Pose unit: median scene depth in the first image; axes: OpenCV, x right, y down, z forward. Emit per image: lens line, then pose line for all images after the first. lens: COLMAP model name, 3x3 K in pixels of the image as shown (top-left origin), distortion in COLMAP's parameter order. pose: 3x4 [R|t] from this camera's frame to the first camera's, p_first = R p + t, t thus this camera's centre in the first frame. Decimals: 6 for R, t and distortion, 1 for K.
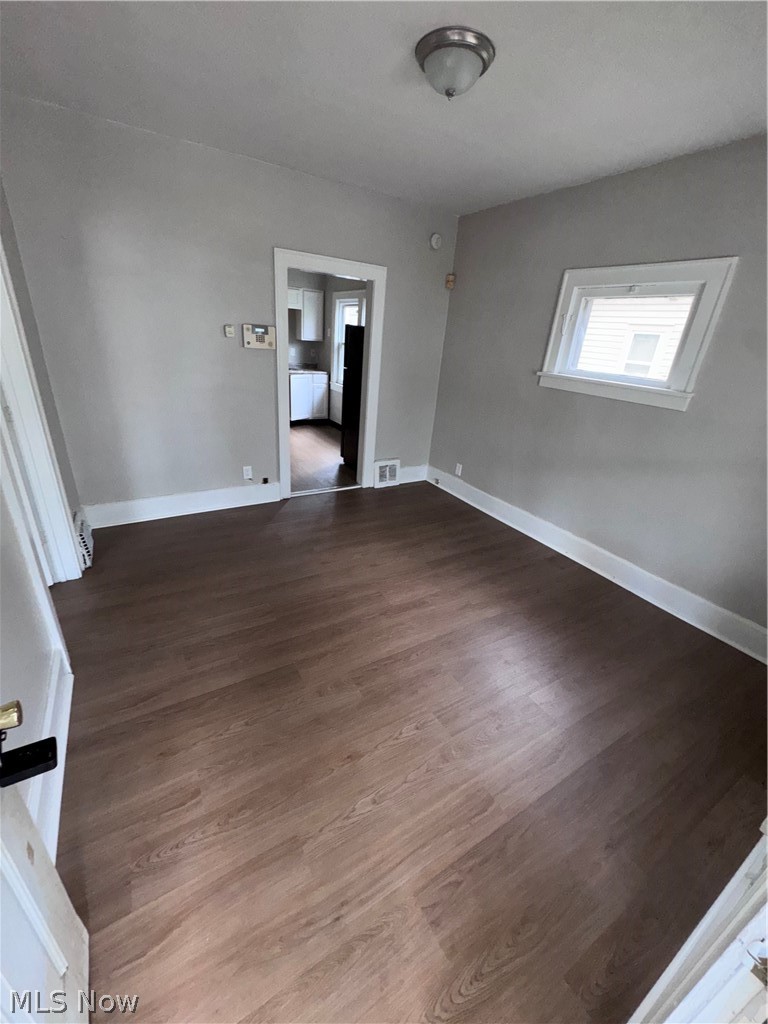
lens RADIAL K [[409.3, 0, 384.0], [0, 409.3, 512.0], [0, 0, 1]] dist [-0.007166, -0.000096]
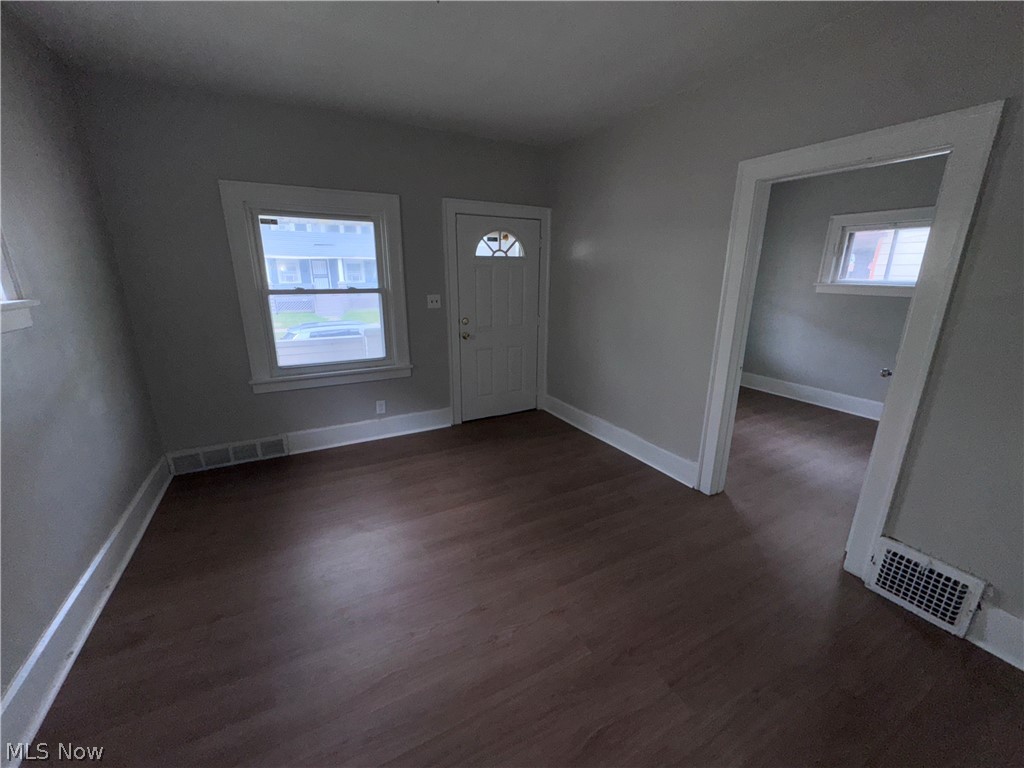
lens RADIAL K [[409.3, 0, 512.0], [0, 409.3, 384.0], [0, 0, 1]] dist [-0.007166, -0.000096]
pose [[-0.996177, -0.082780, 0.027926, -0.060909], [-0.047047, 0.777659, 0.626924, -0.494587], [-0.073613, 0.623213, -0.778580, 1.206025]]
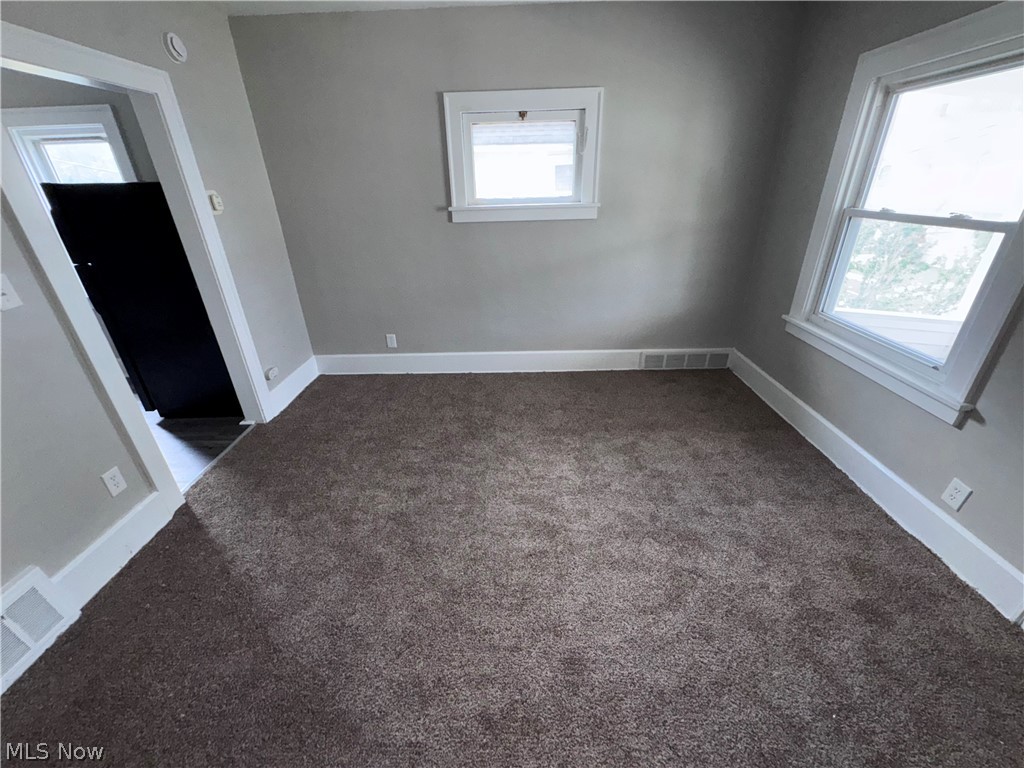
lens RADIAL K [[409.3, 0, 512.0], [0, 409.3, 384.0], [0, 0, 1]] dist [-0.007166, -0.000096]
pose [[0.532996, -0.450495, 0.716219, -0.404646], [0.397585, 0.880551, 0.257984, -0.180074], [-0.746888, 0.147254, 0.648440, 0.369613]]
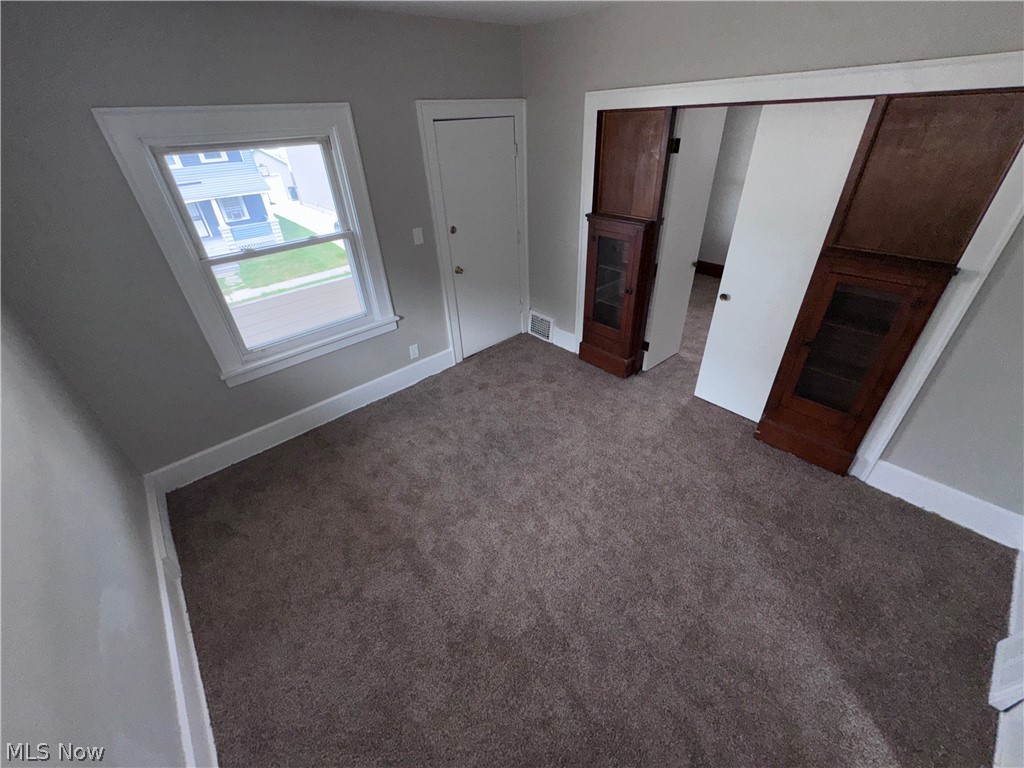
lens RADIAL K [[409.3, 0, 512.0], [0, 409.3, 384.0], [0, 0, 1]] dist [-0.007166, -0.000096]
pose [[-0.983667, 0.070473, -0.165630, 0.163527], [-0.097141, 0.566822, 0.818093, -0.567746], [0.151536, 0.820820, -0.550718, 1.028879]]
